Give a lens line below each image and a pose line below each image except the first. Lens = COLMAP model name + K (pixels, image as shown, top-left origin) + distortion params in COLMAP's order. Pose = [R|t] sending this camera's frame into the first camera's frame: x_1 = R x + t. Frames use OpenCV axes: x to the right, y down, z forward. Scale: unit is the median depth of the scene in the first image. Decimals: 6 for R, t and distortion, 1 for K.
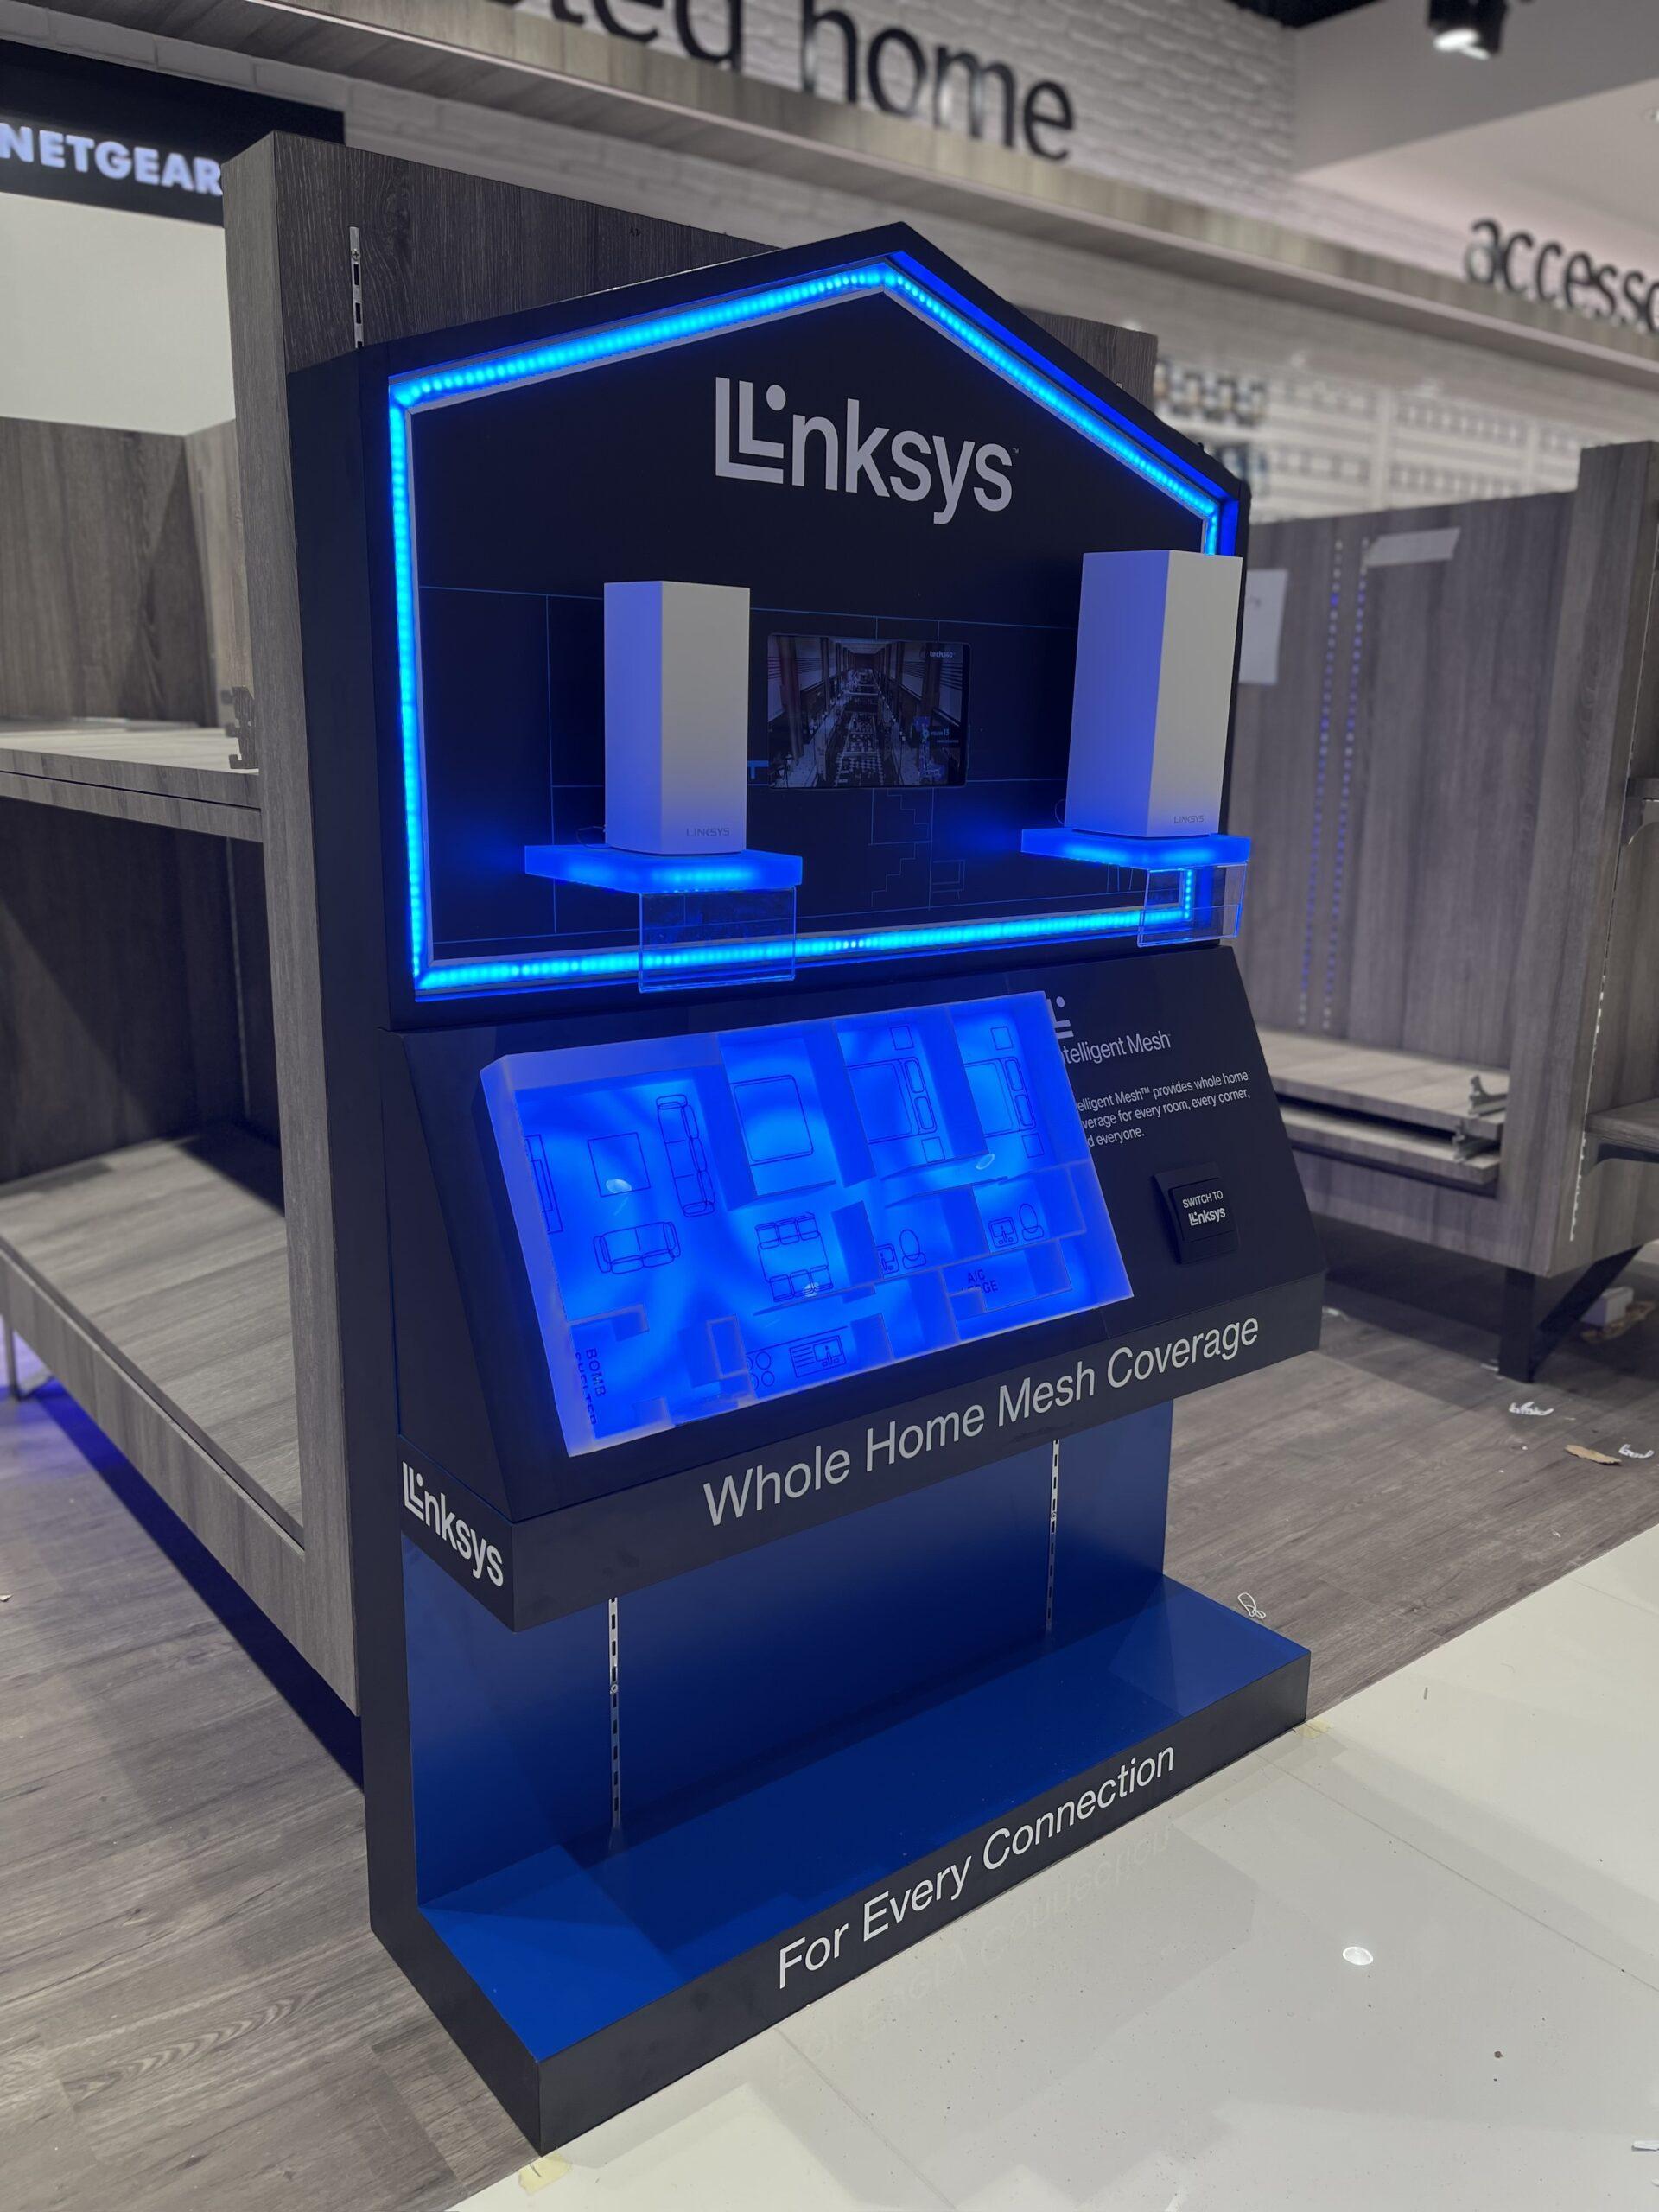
lens RADIAL K [[1679.8, 0, 849.8], [0, 1679.8, 1113.2], [0, 0, 1]] dist [0.055629, -0.074011]
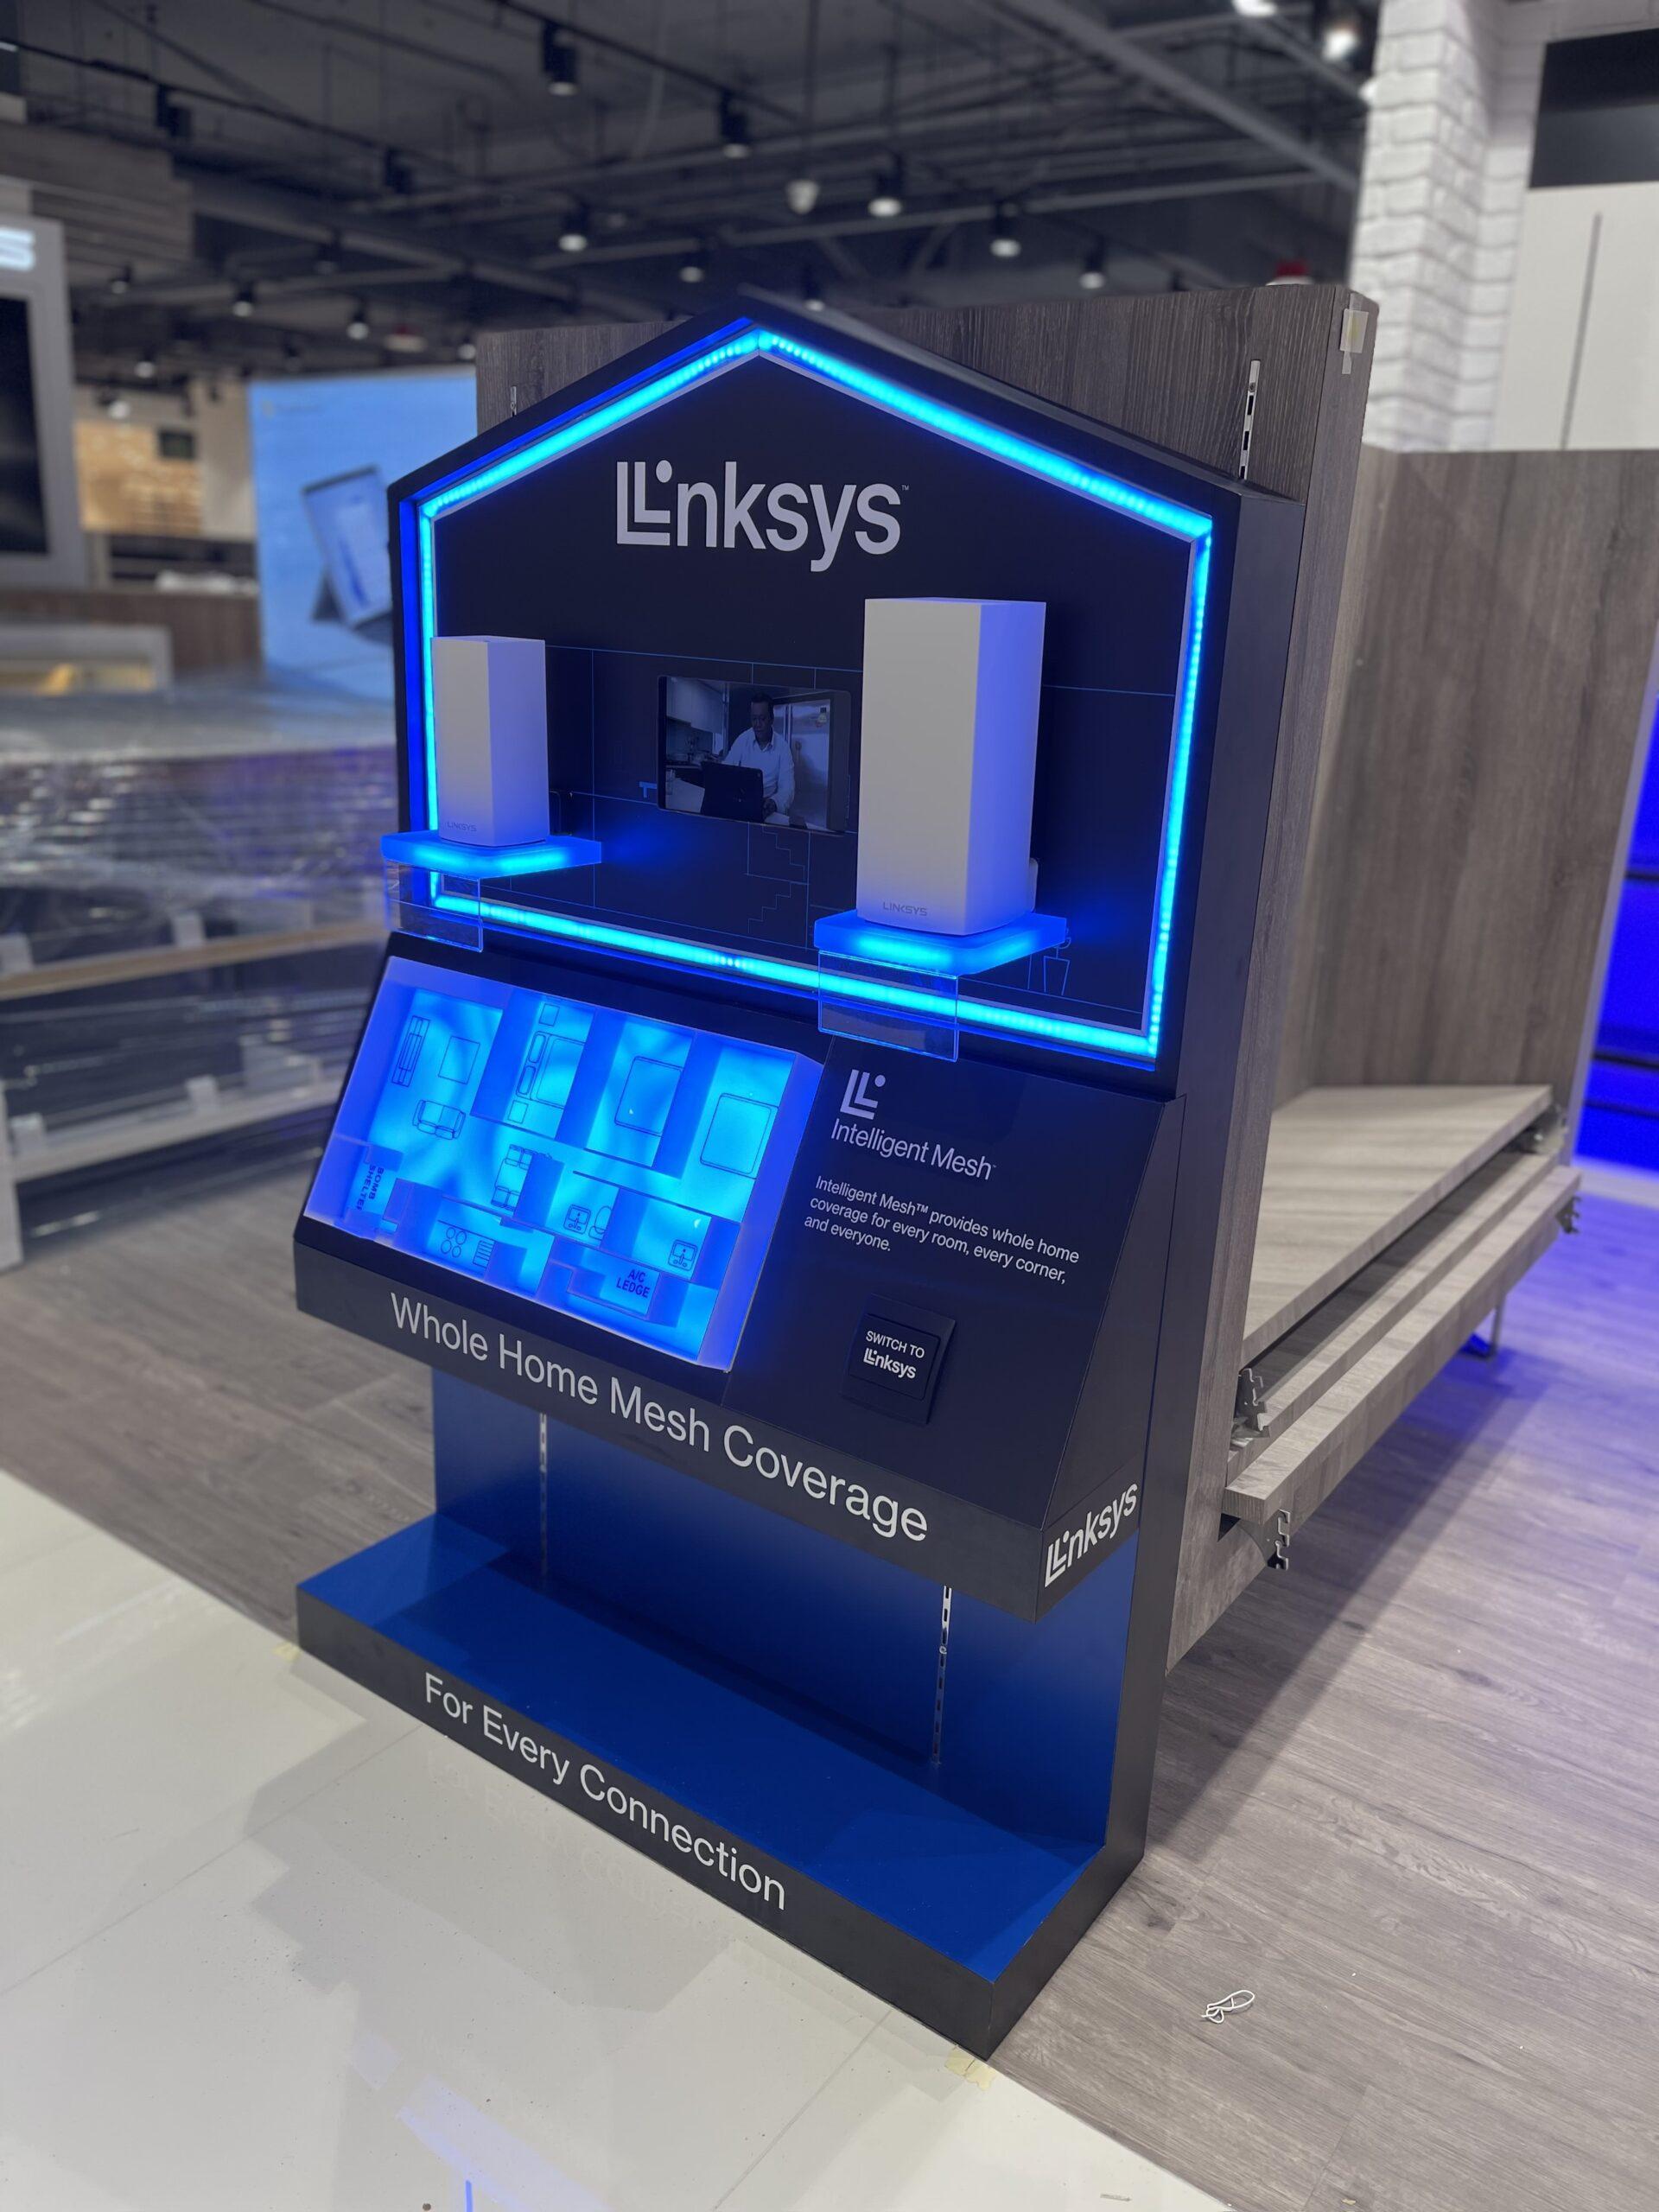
lens RADIAL K [[1679.8, 0, 828.6], [0, 1679.8, 1114.4], [0, 0, 1]] dist [0.055629, -0.074011]
pose [[0.267601, 0.283710, -0.920814, 1.053369], [-0.257161, 0.942031, 0.215512, -0.260057], [0.928578, 0.179126, 0.325048, 0.730781]]
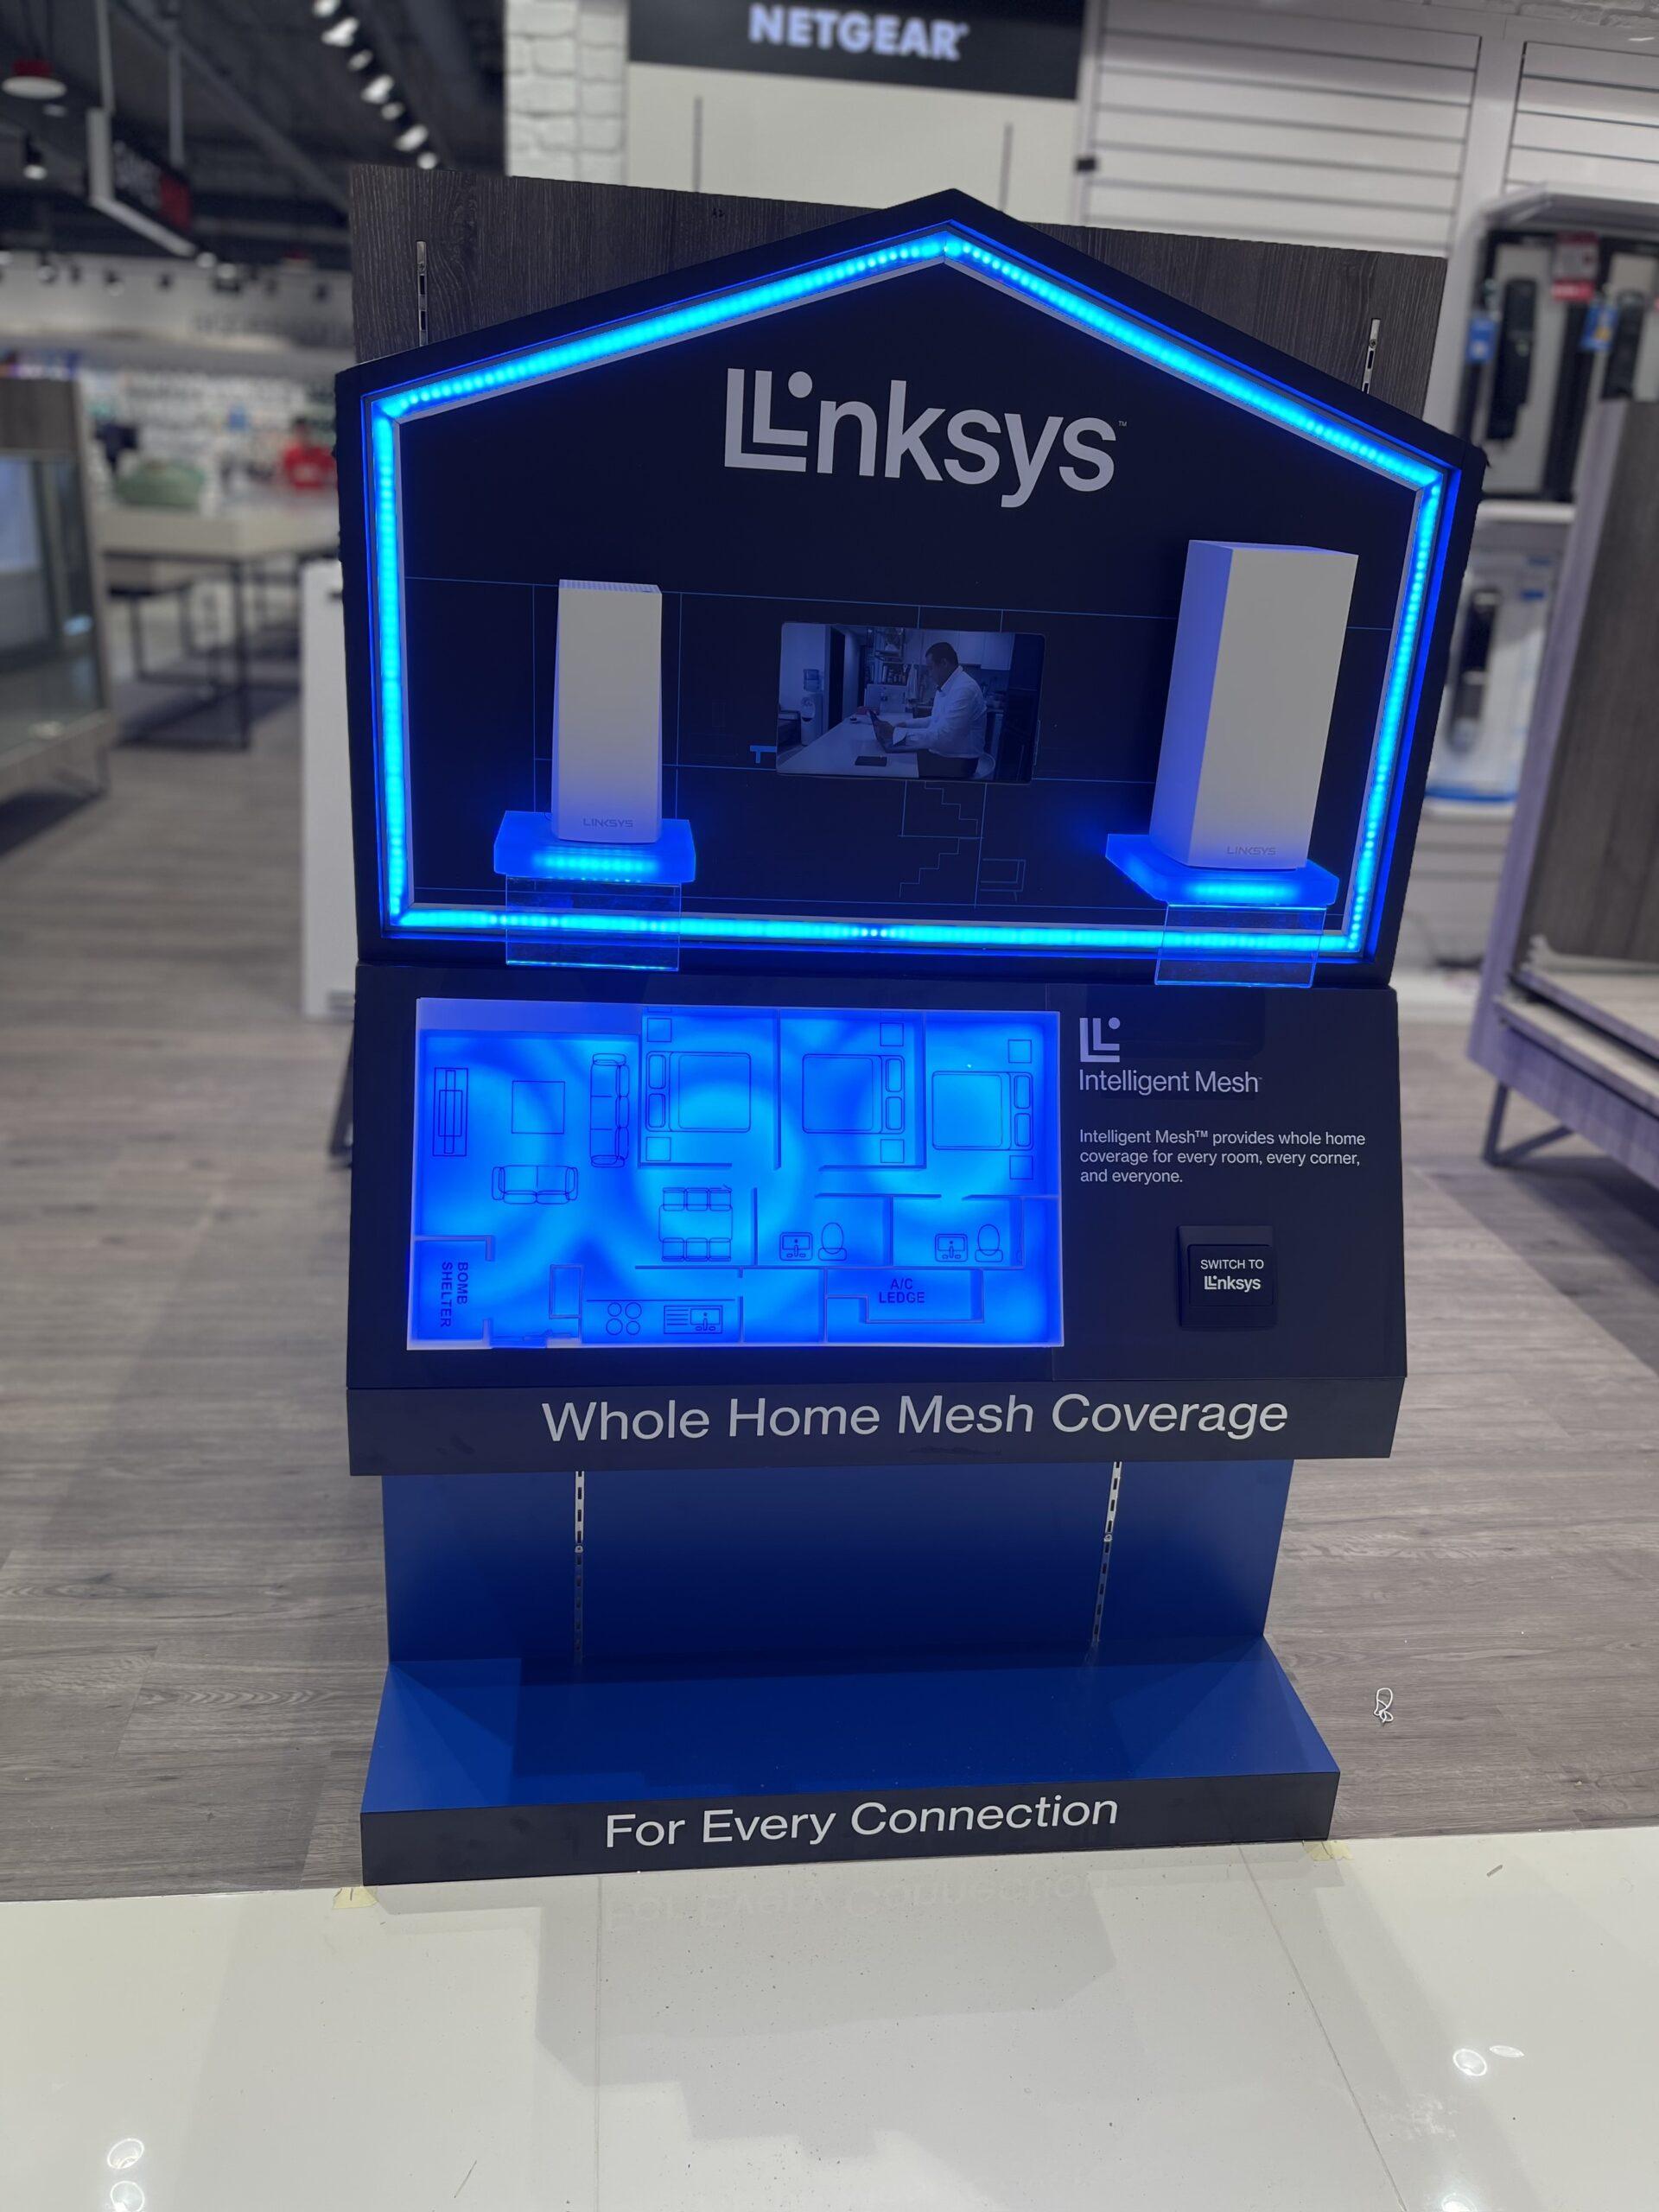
lens RADIAL K [[1679.8, 0, 829.2], [0, 1679.8, 1120.6], [0, 0, 1]] dist [0.055629, -0.074011]
pose [[0.850257, 0.213905, -0.480945, 0.489305], [-0.162000, 0.975697, 0.147554, -0.135940], [0.500819, -0.047545, 0.864245, 0.116054]]
